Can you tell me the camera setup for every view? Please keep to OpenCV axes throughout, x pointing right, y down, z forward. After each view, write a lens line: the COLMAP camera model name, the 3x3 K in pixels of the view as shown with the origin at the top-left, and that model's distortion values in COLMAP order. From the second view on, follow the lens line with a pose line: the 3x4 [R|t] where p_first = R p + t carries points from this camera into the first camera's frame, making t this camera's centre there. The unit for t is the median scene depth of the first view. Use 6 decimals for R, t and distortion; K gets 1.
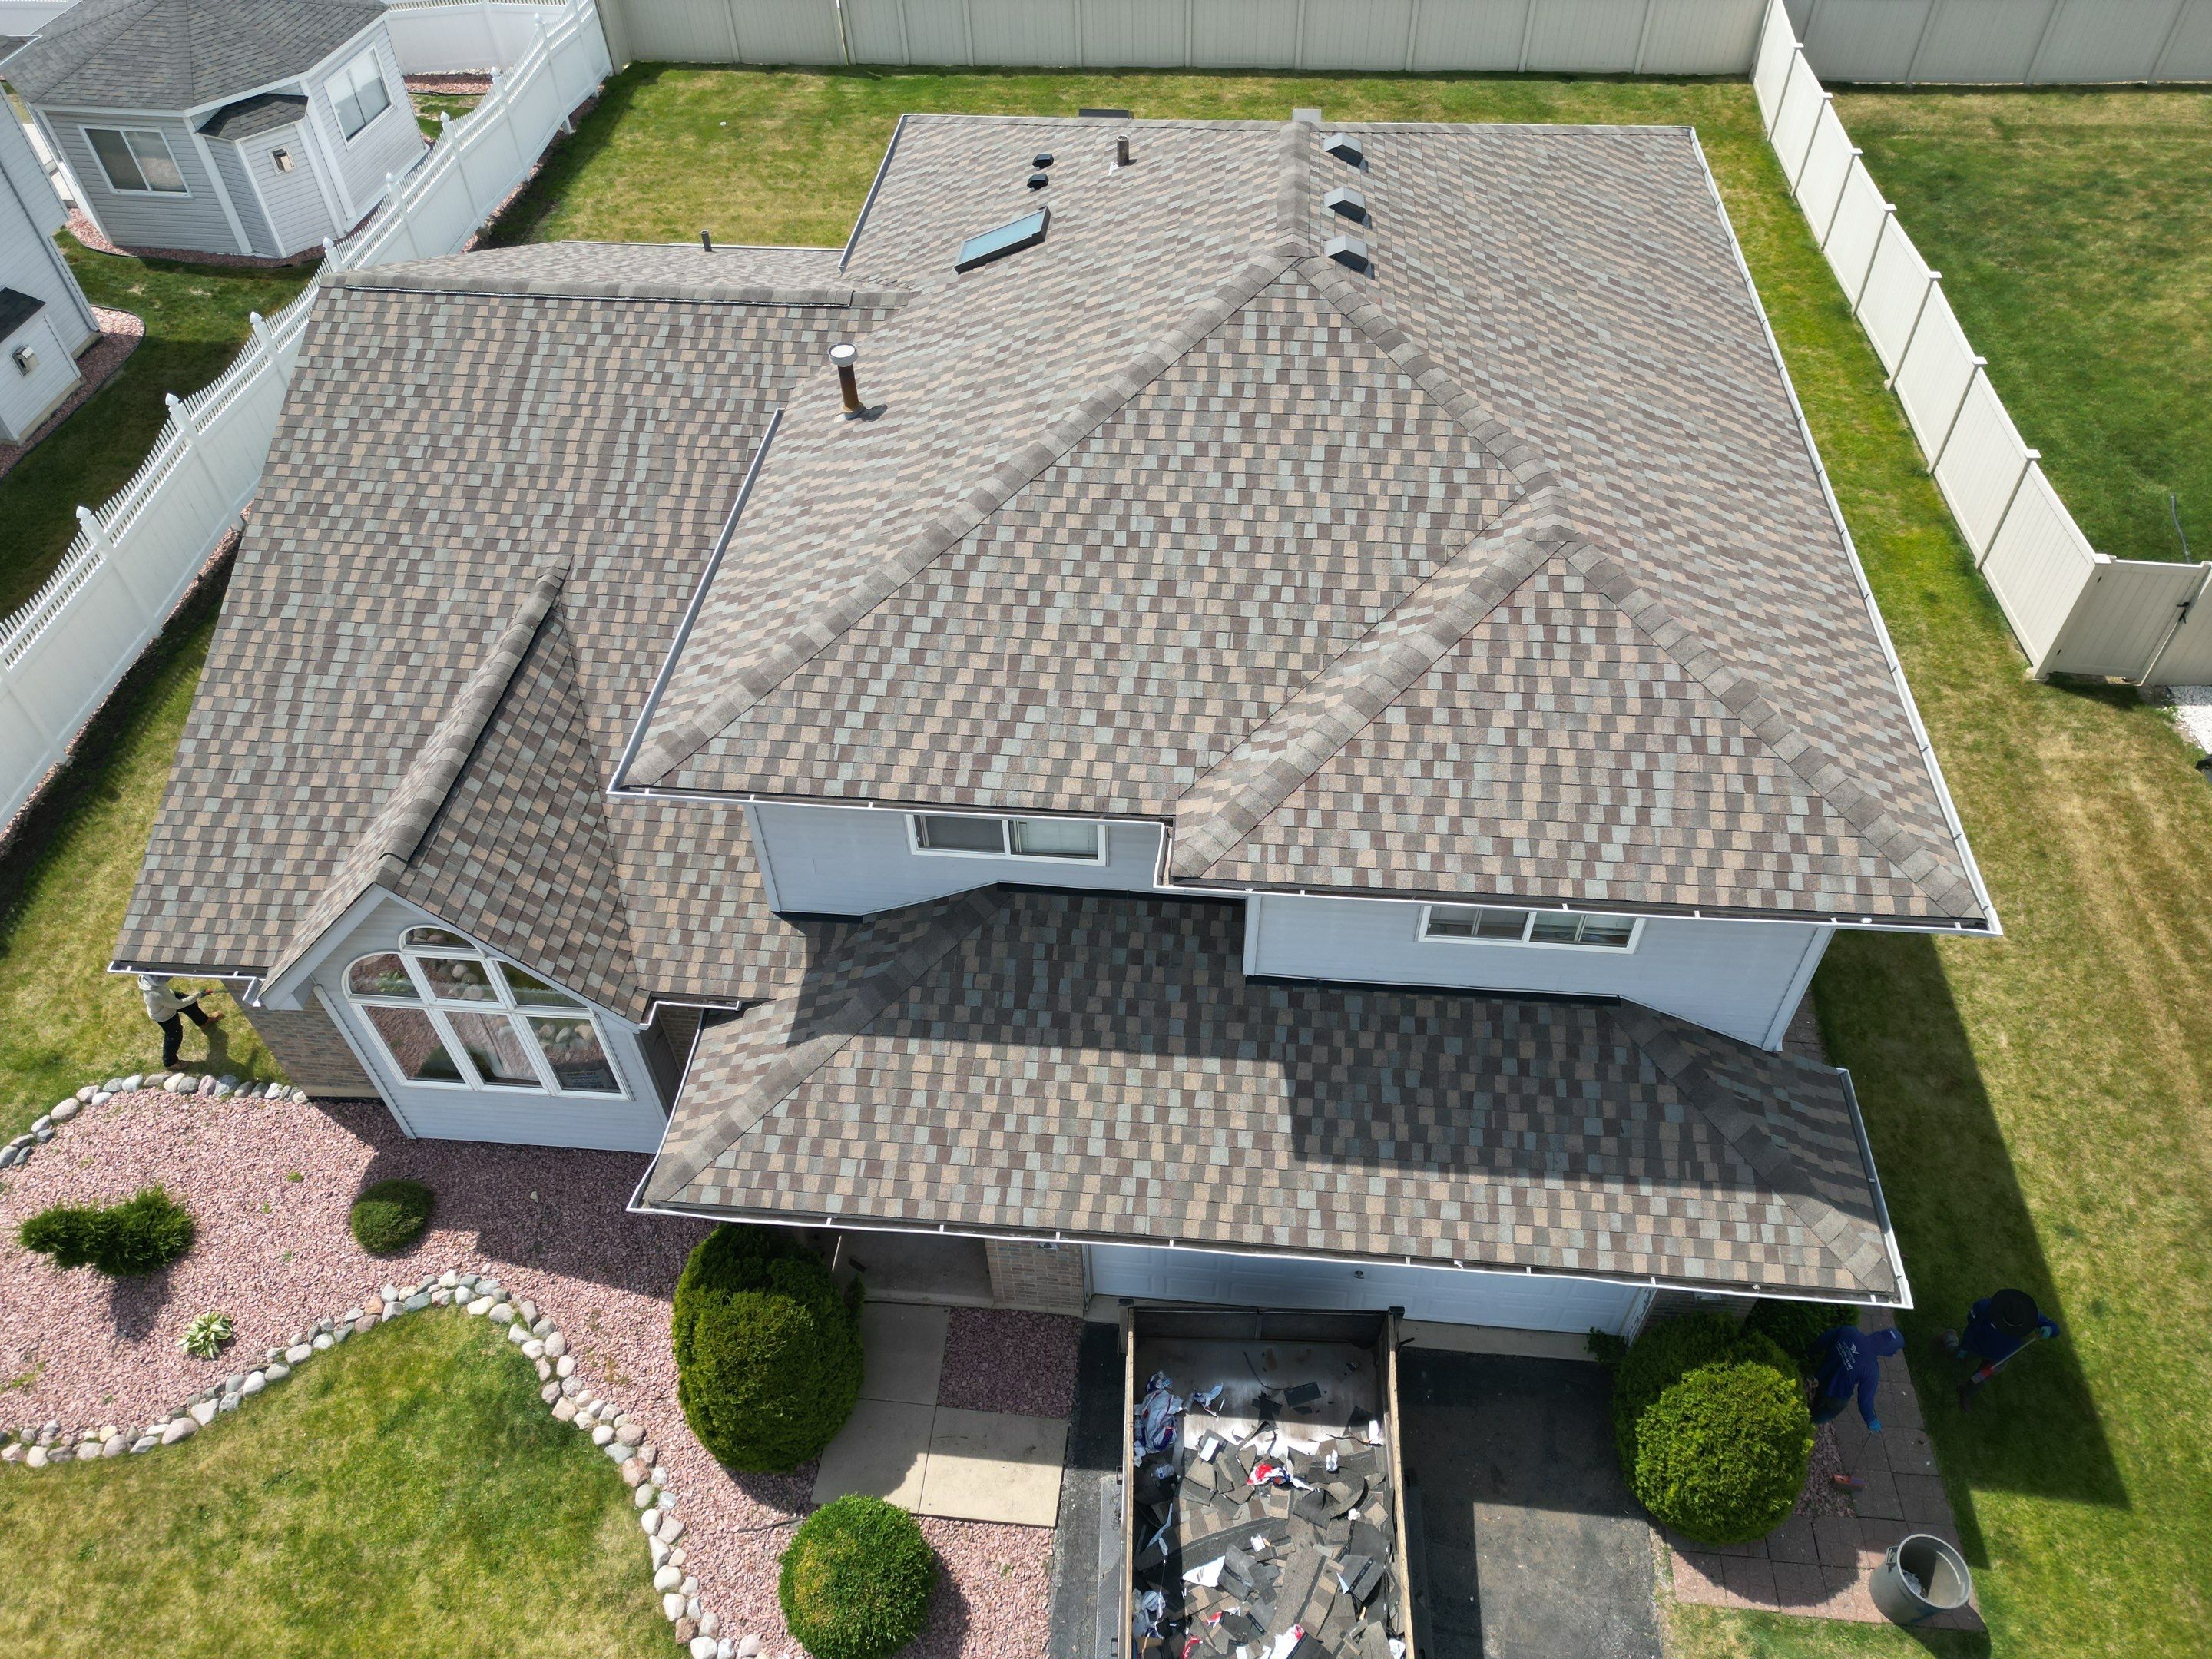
lens RADIAL K [[1557.7, 0, 1104.8], [0, 1557.7, 830.0], [0, 0, 1]] dist [0.078856, -0.073655]
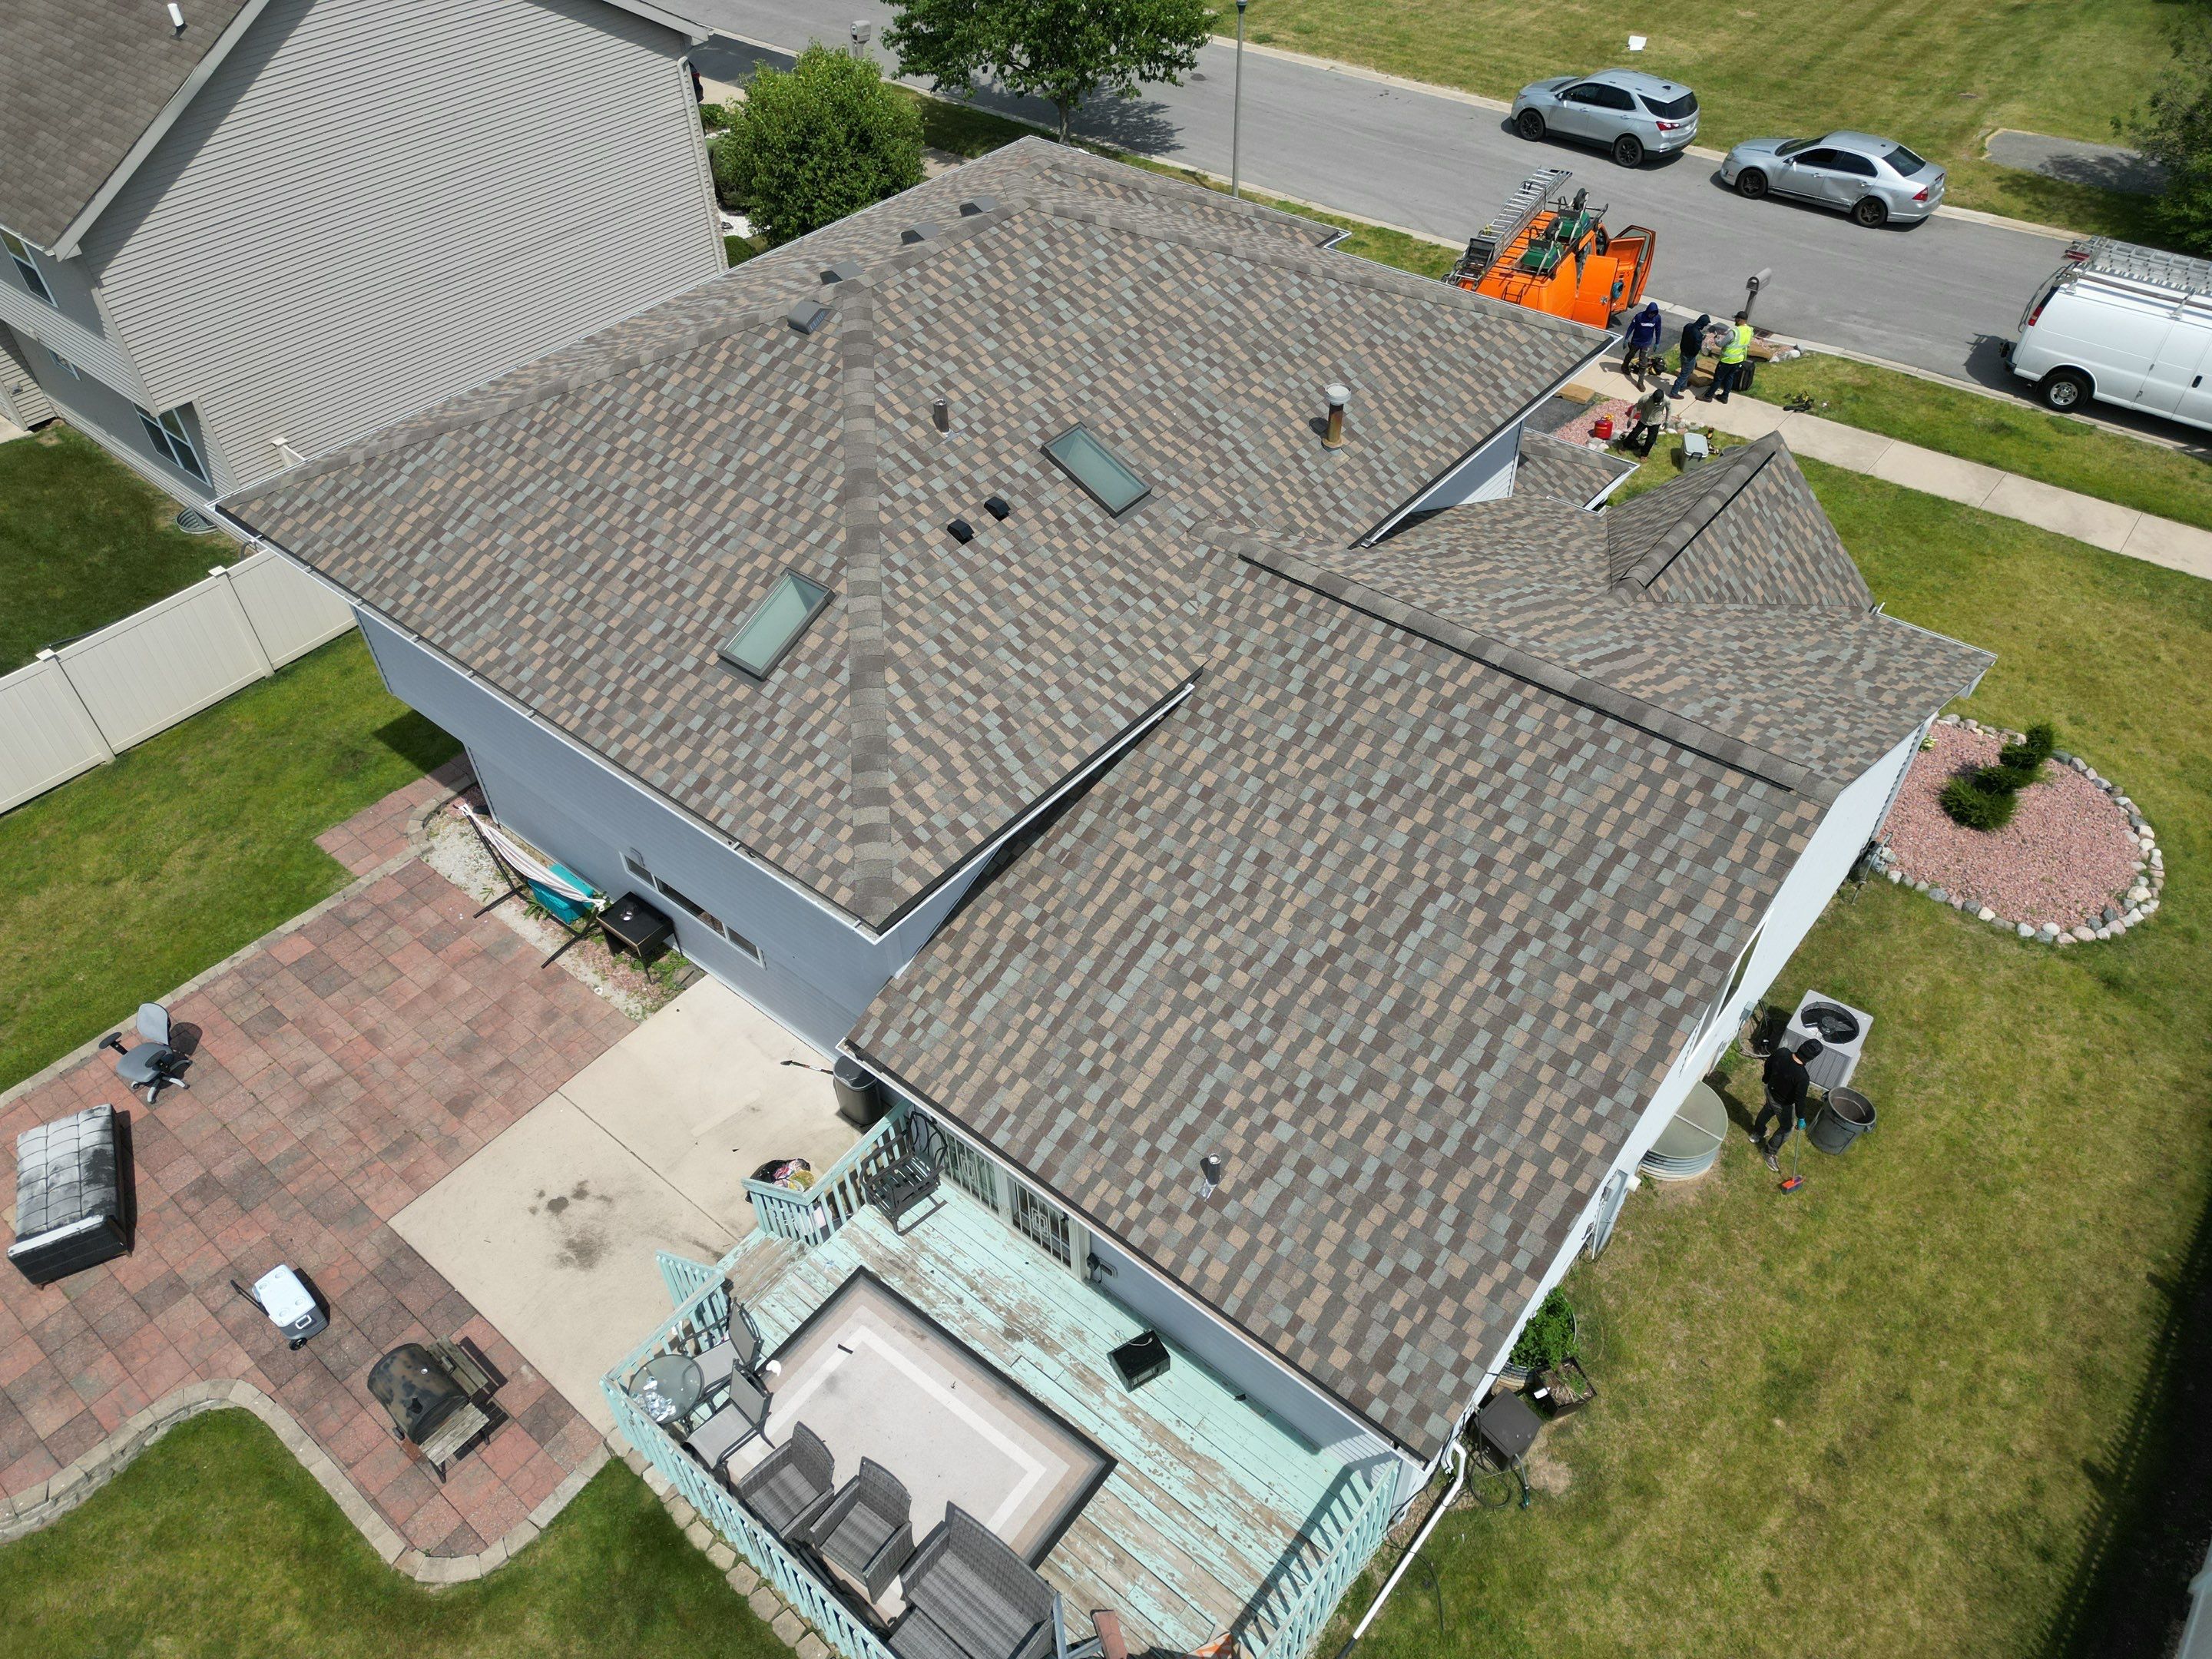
lens RADIAL K [[1531.9, 0, 1095.8], [0, 1531.9, 825.8], [0, 0, 1]] dist [0.065318, -0.019645]
pose [[-0.824266, -0.366736, 0.431383, -0.611698], [0.434468, 0.078888, 0.897226, -1.338505], [-0.363076, 0.926975, 0.094310, 1.252229]]
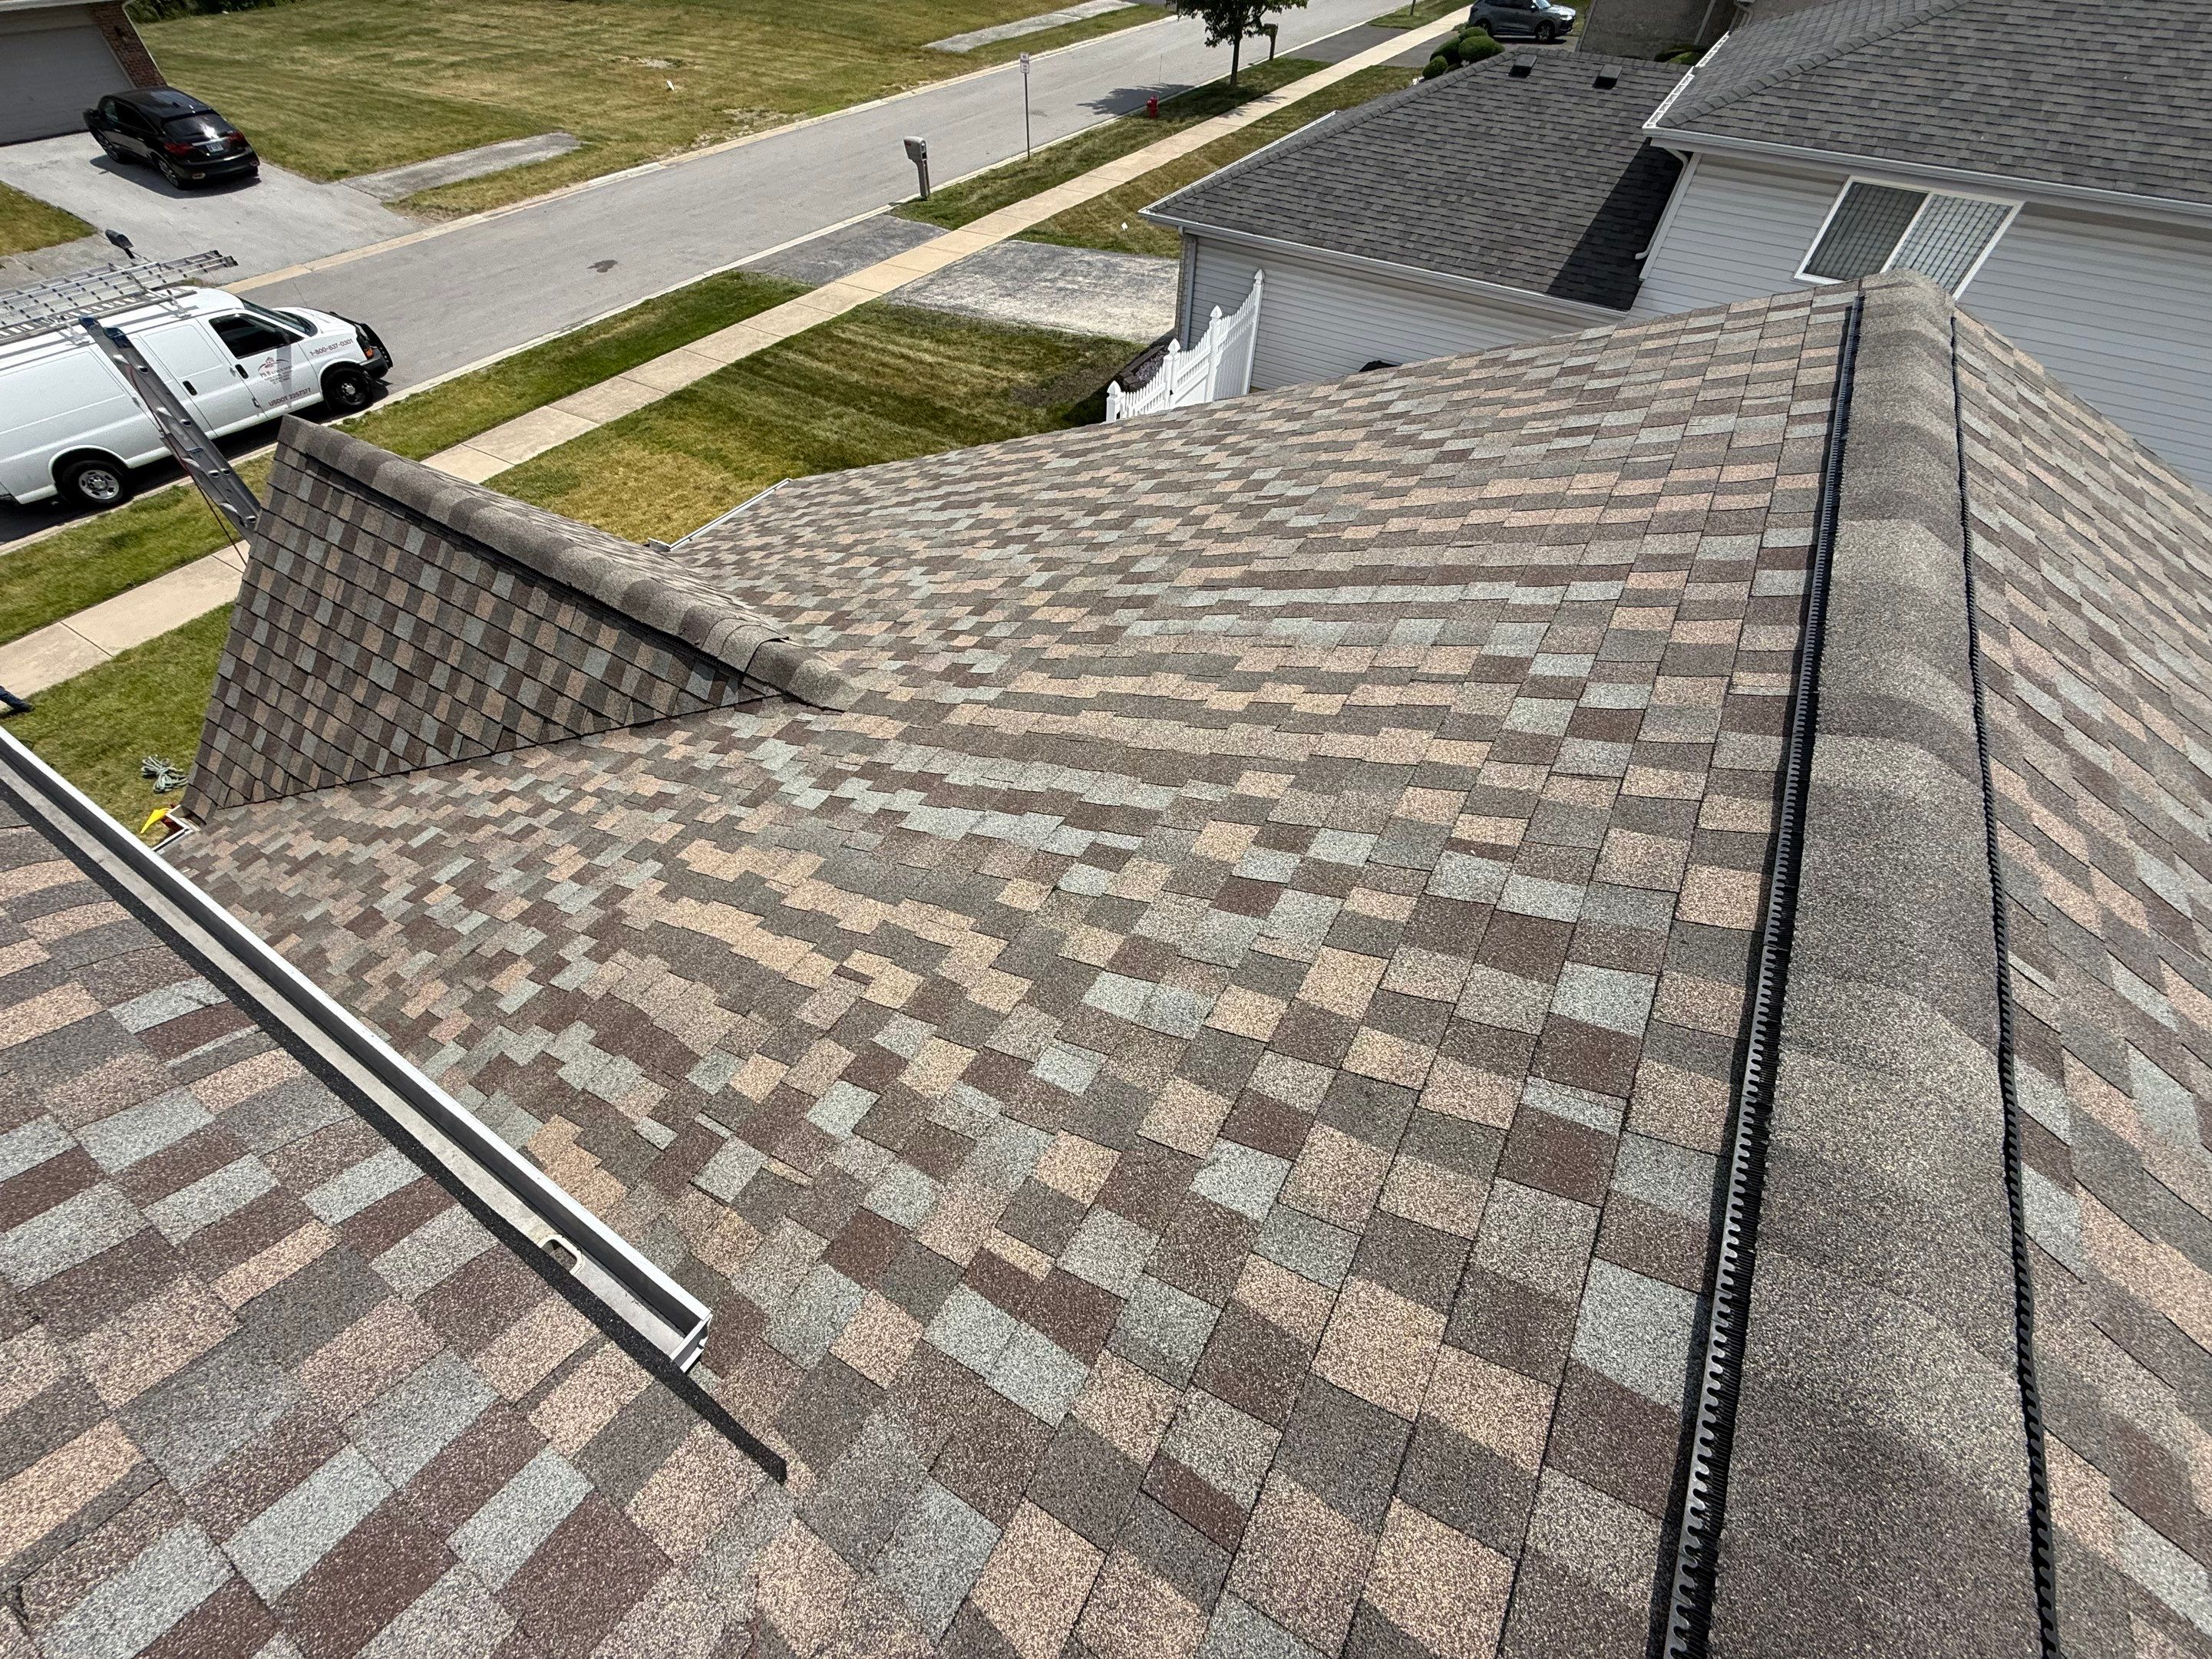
lens RADIAL K [[885.5, 0, 1098.7], [0, 885.5, 830.7], [0, 0, 1]] dist [-0.001432, 0.000603]
pose [[-0.440181, 0.690804, -0.573612, -0.228812], [-0.660698, 0.183417, 0.727899, -0.409506], [0.608045, 0.699391, 0.375676, 1.047751]]
